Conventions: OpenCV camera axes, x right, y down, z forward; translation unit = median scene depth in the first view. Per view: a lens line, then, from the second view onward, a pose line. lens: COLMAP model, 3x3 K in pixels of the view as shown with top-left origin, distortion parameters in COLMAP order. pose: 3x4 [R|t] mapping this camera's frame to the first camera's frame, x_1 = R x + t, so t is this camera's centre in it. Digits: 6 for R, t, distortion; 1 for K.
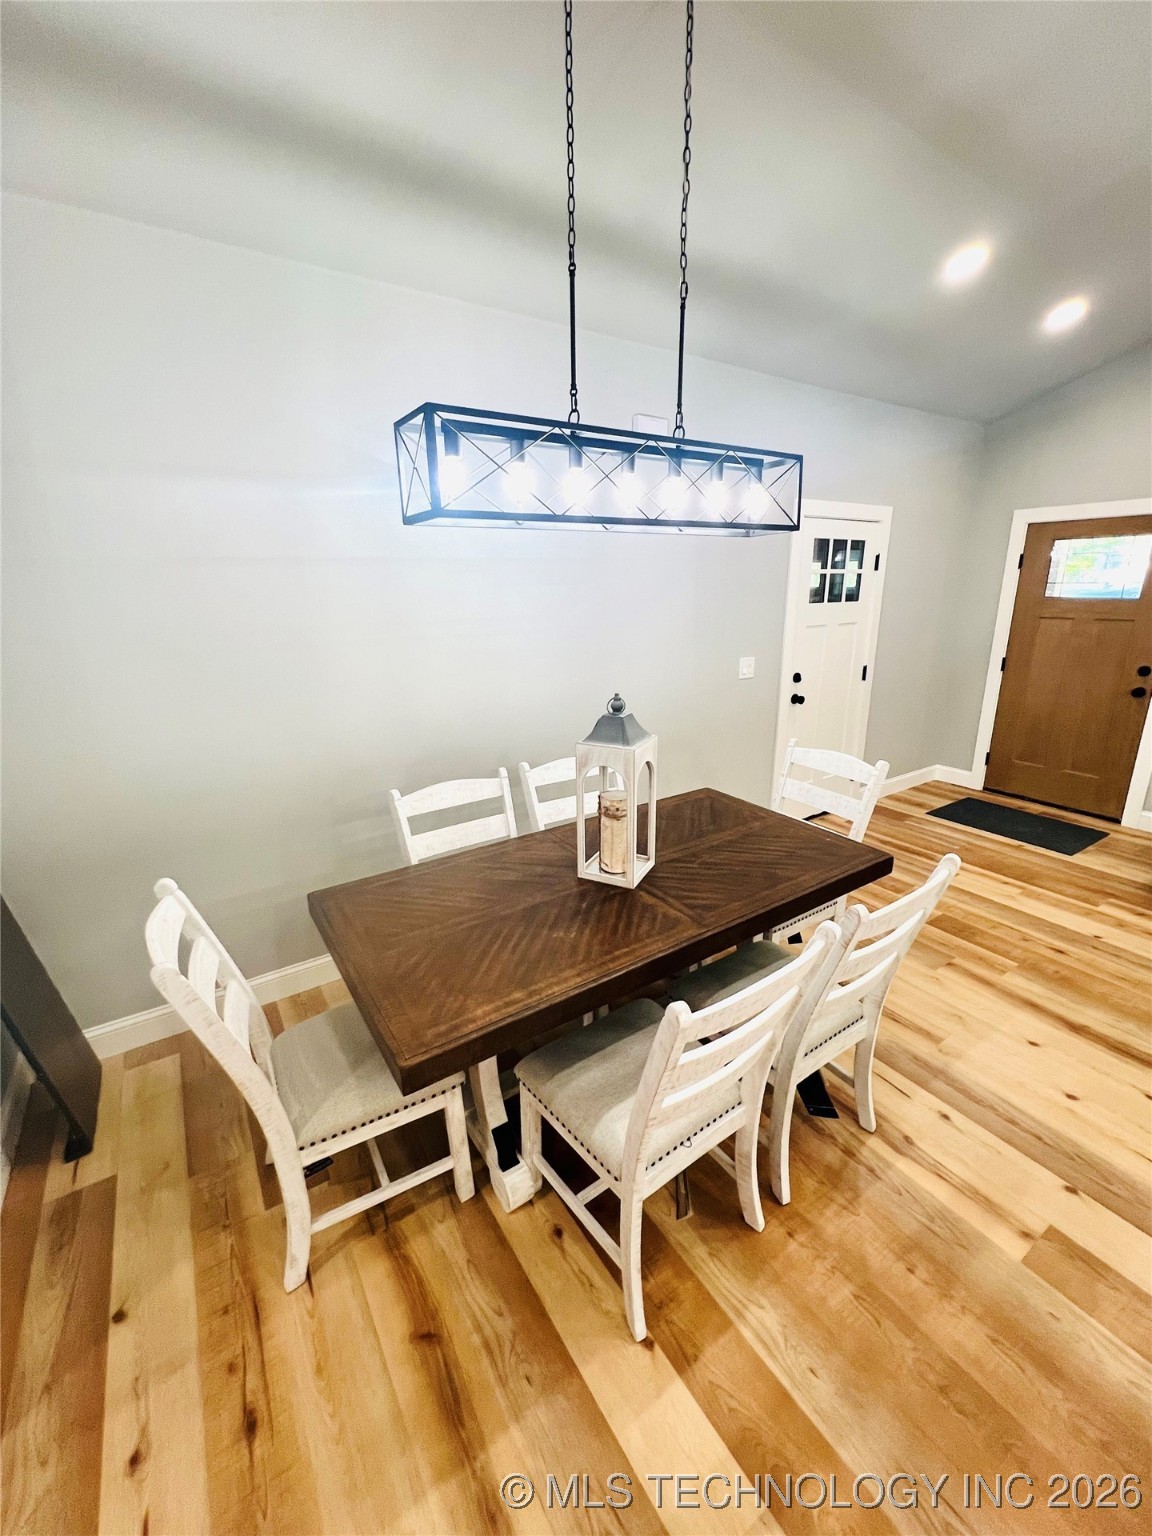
lens RADIAL K [[627.4, 0, 576.0], [0, 627.4, 768.0], [0, 0, 1]] dist [-0.000535, -0.000132]
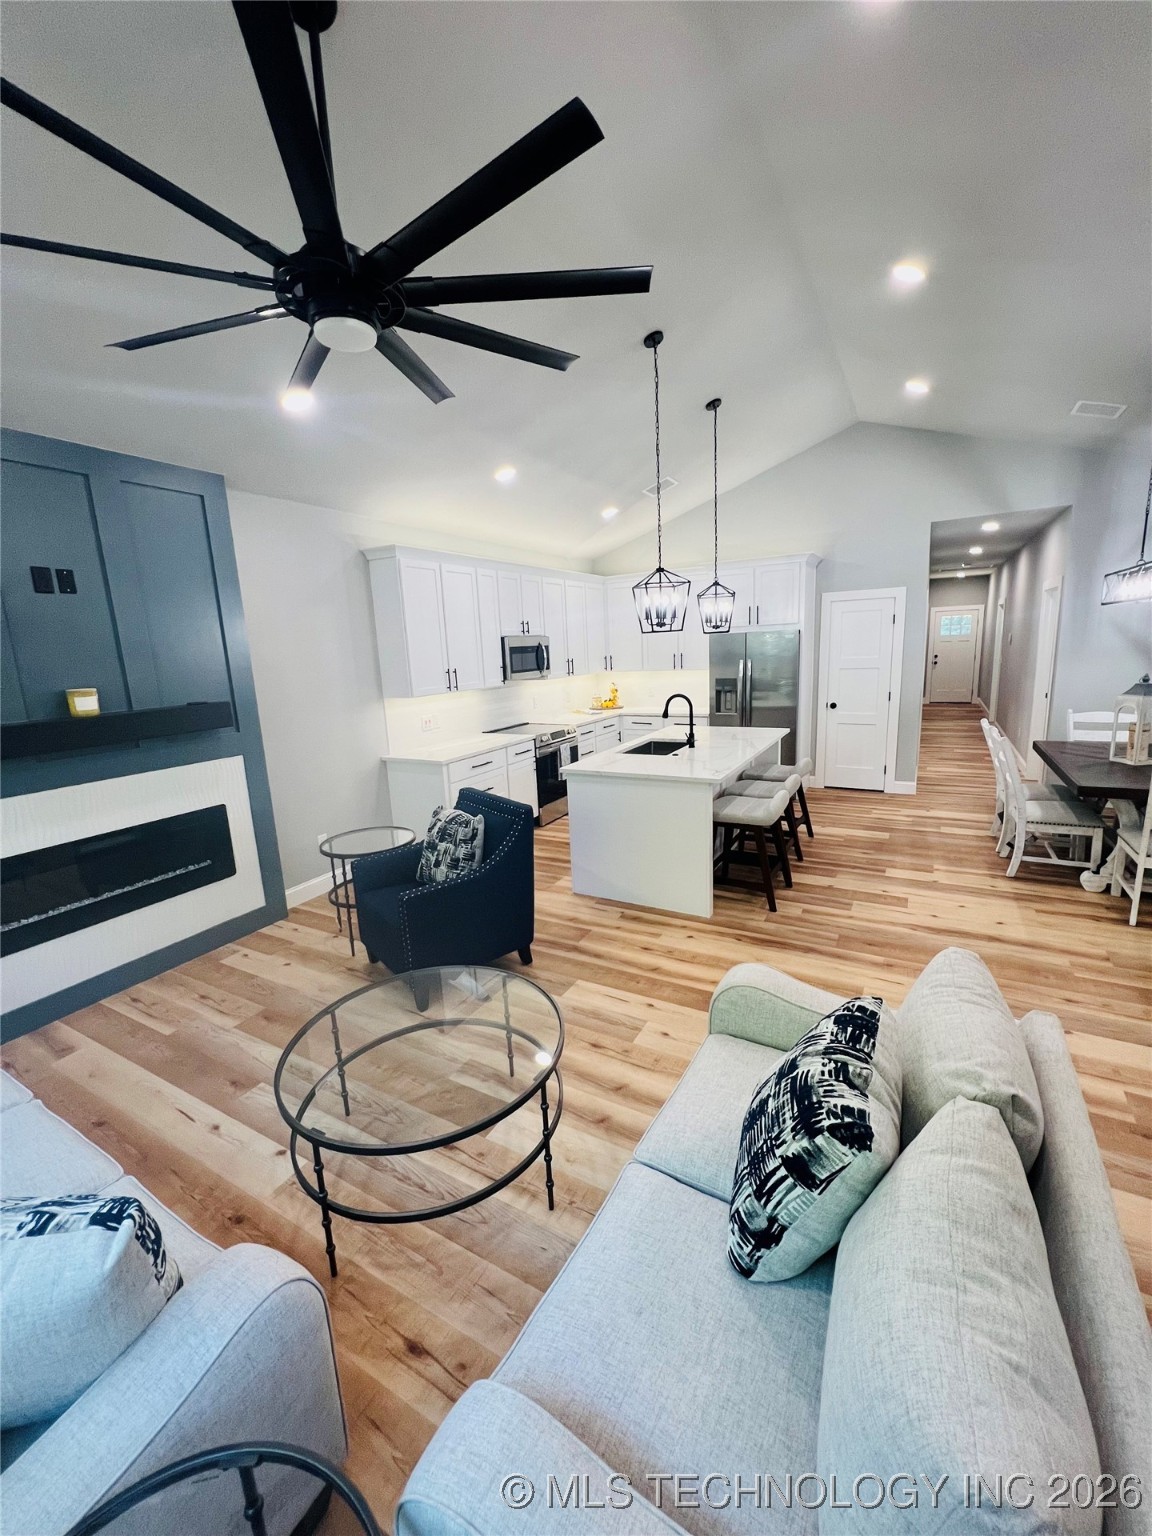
lens RADIAL K [[614.9, 0, 579.7], [0, 614.9, 764.8], [0, 0, 1]] dist [0.000448, -0.000231]
pose [[-0.883696, 0.145268, -0.444948, 2.583890], [-0.075709, 0.893738, 0.442154, -0.577836], [0.461898, 0.424416, -0.778795, 1.748308]]
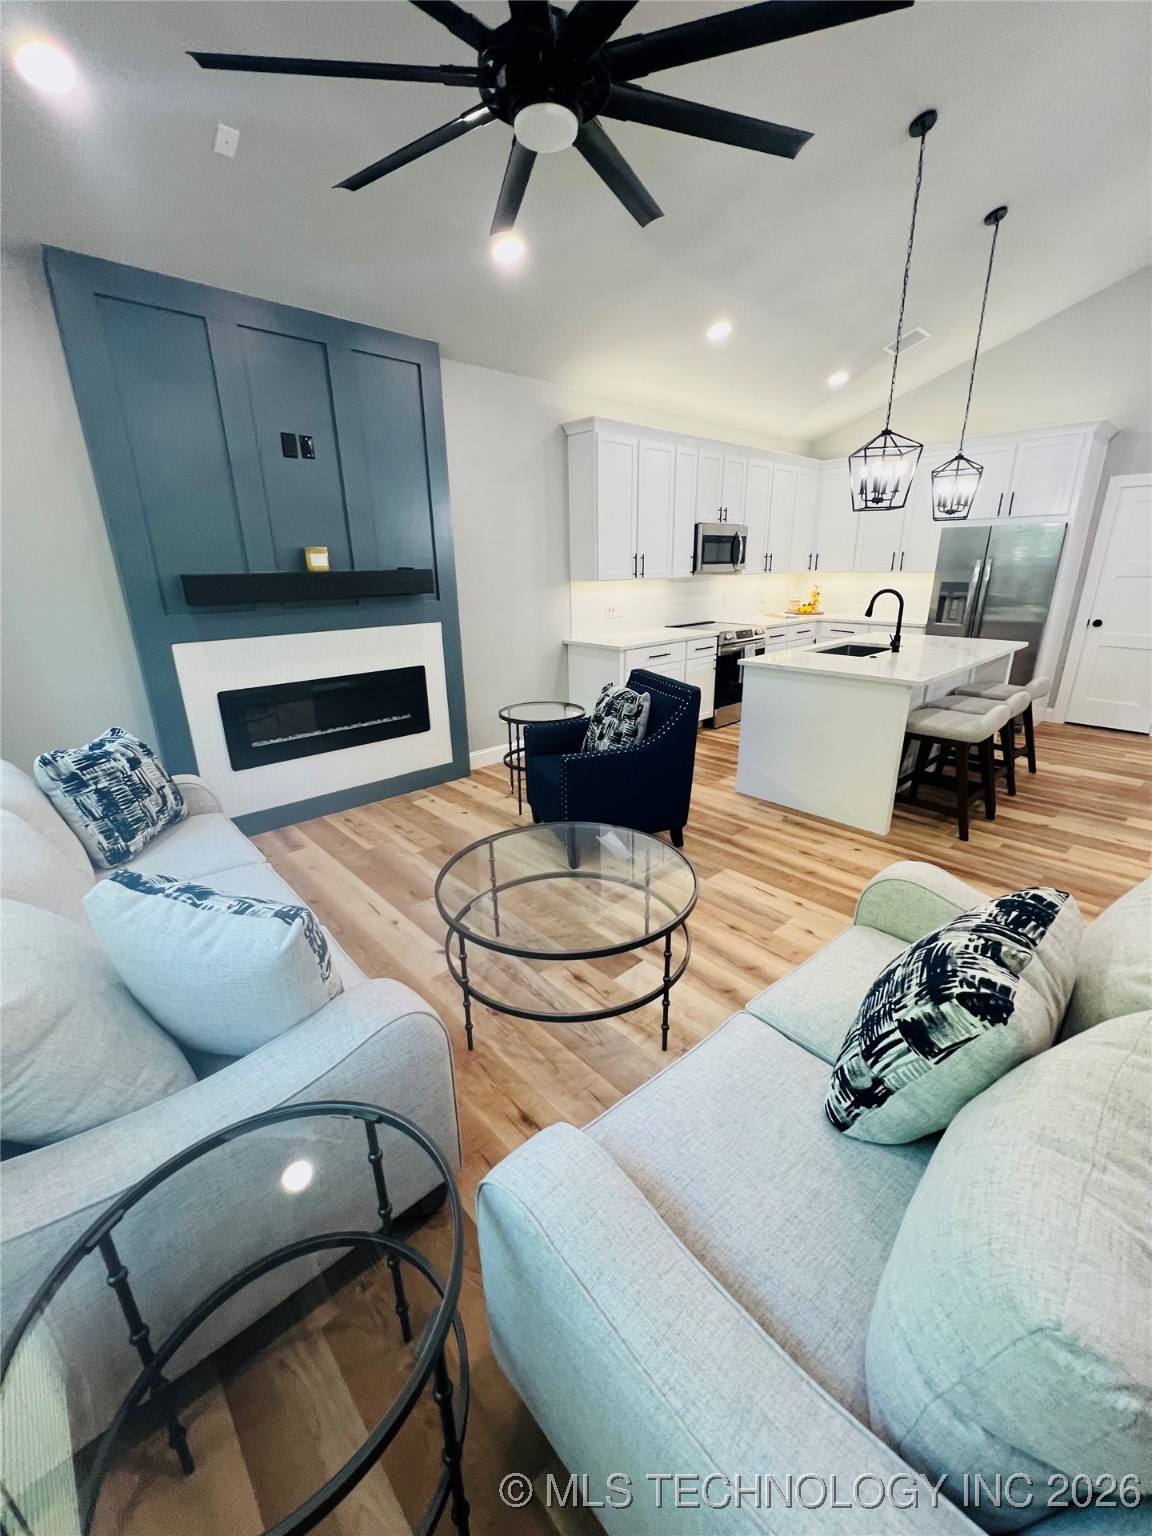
lens RADIAL K [[616.1, 0, 581.2], [0, 616.1, 763.5], [0, 0, 1]] dist [0.001907, 0.000393]
pose [[-0.984731, 0.081177, -0.153998, 2.548562], [-0.021524, 0.821058, 0.570439, -0.491008], [0.172748, 0.565043, -0.806774, 1.798164]]
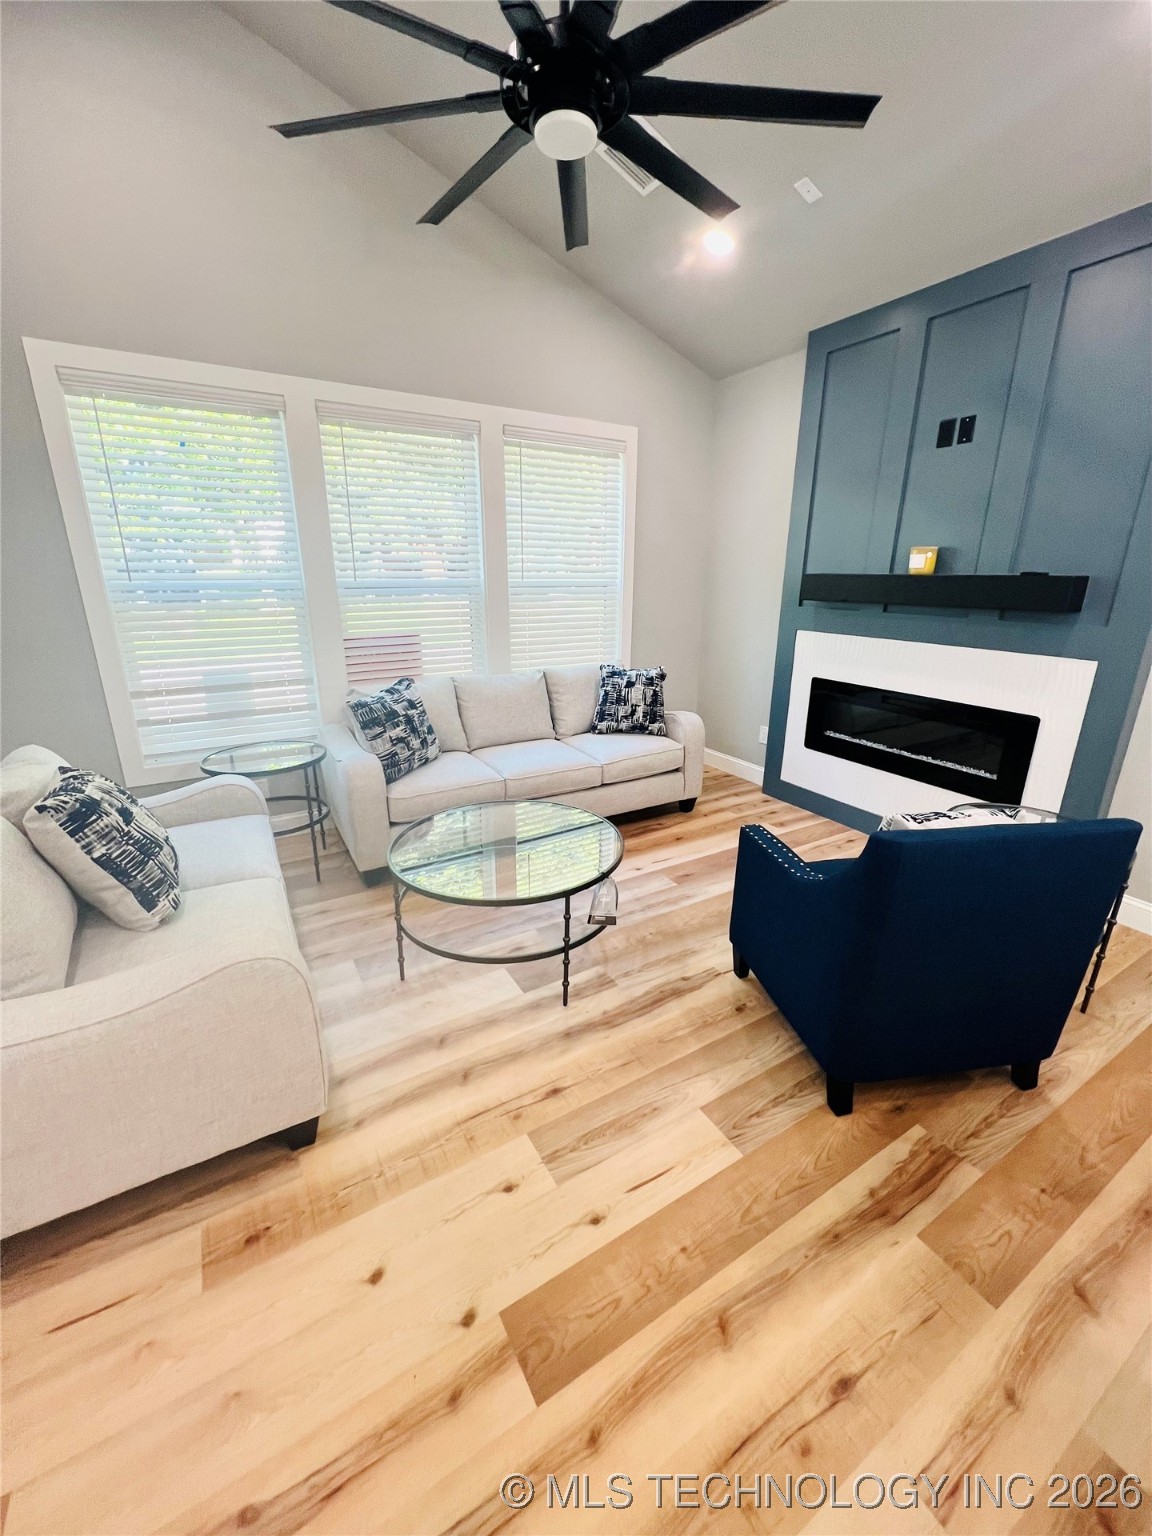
lens RADIAL K [[616.1, 0, 581.2], [0, 616.1, 763.5], [0, 0, 1]] dist [0.001907, 0.000393]
pose [[0.031502, -0.285068, 0.957989, 1.356380], [0.277319, 0.923327, 0.265635, -0.145503], [-0.960261, 0.257300, 0.108142, 0.758491]]
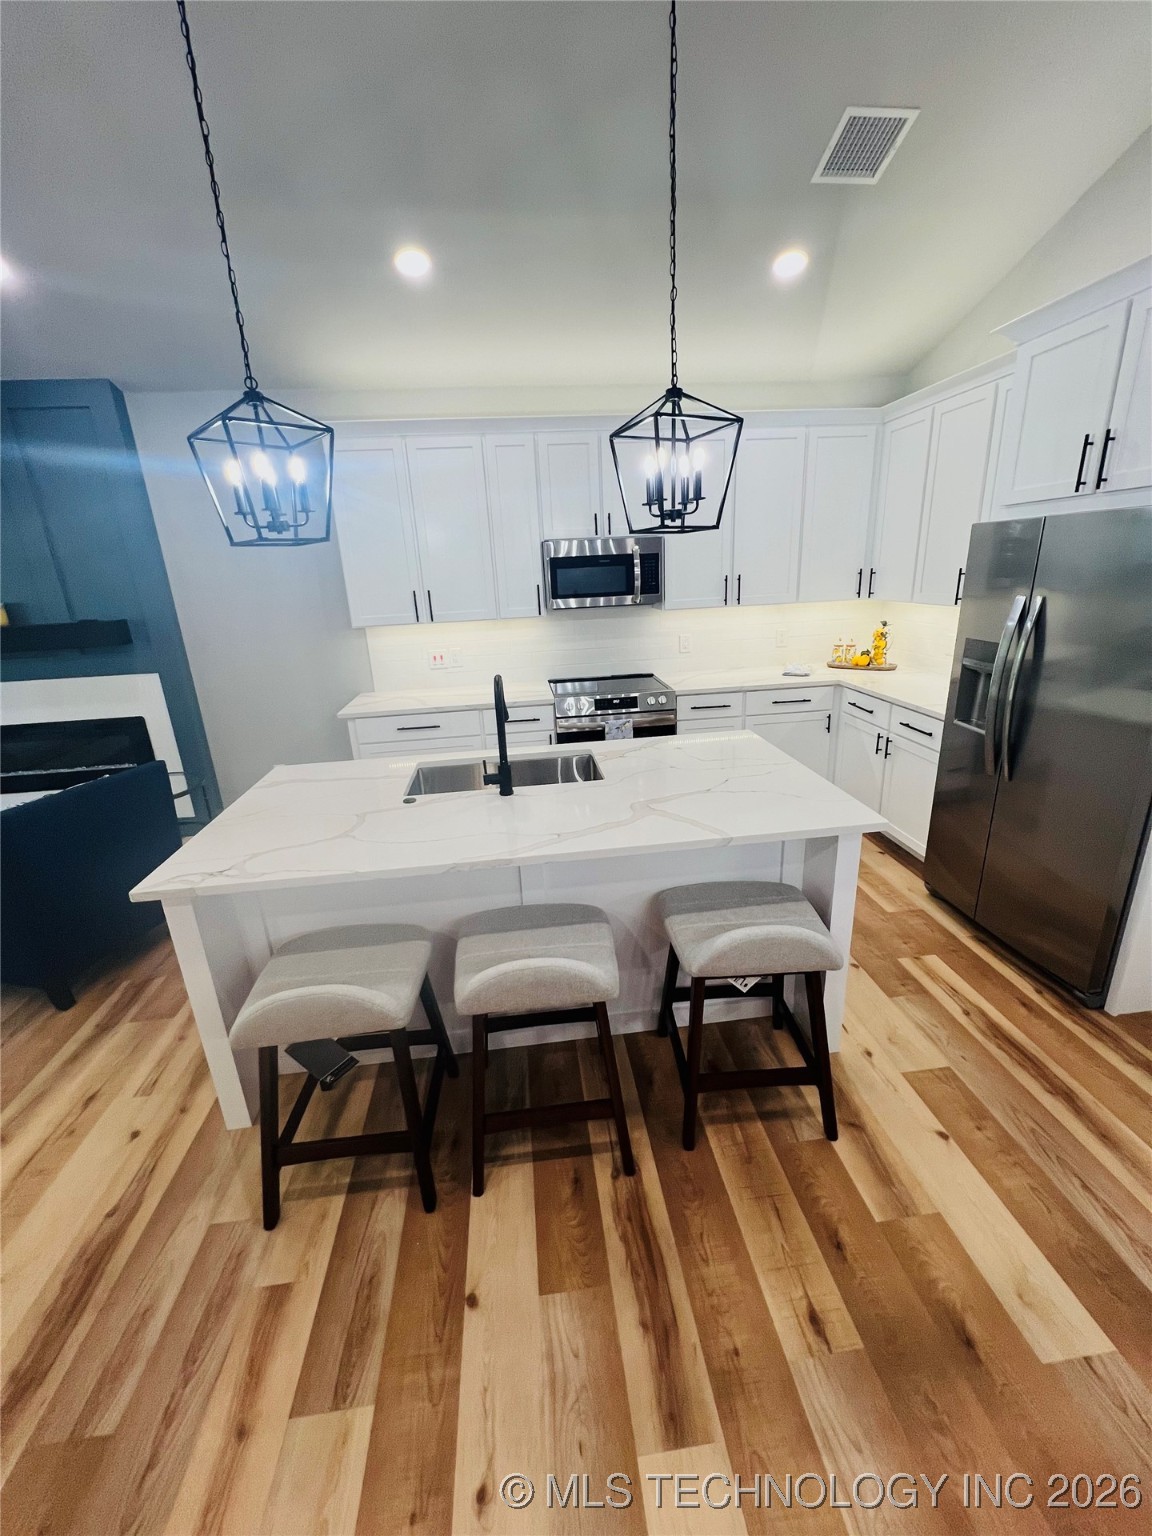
lens RADIAL K [[614.9, 0, 579.7], [0, 614.9, 764.8], [0, 0, 1]] dist [0.000448, -0.000231]
pose [[-0.892355, -0.082561, 0.443718, 0.617563], [0.186937, 0.827224, 0.529863, -0.241631], [-0.410801, 0.555773, -0.722744, 0.829831]]
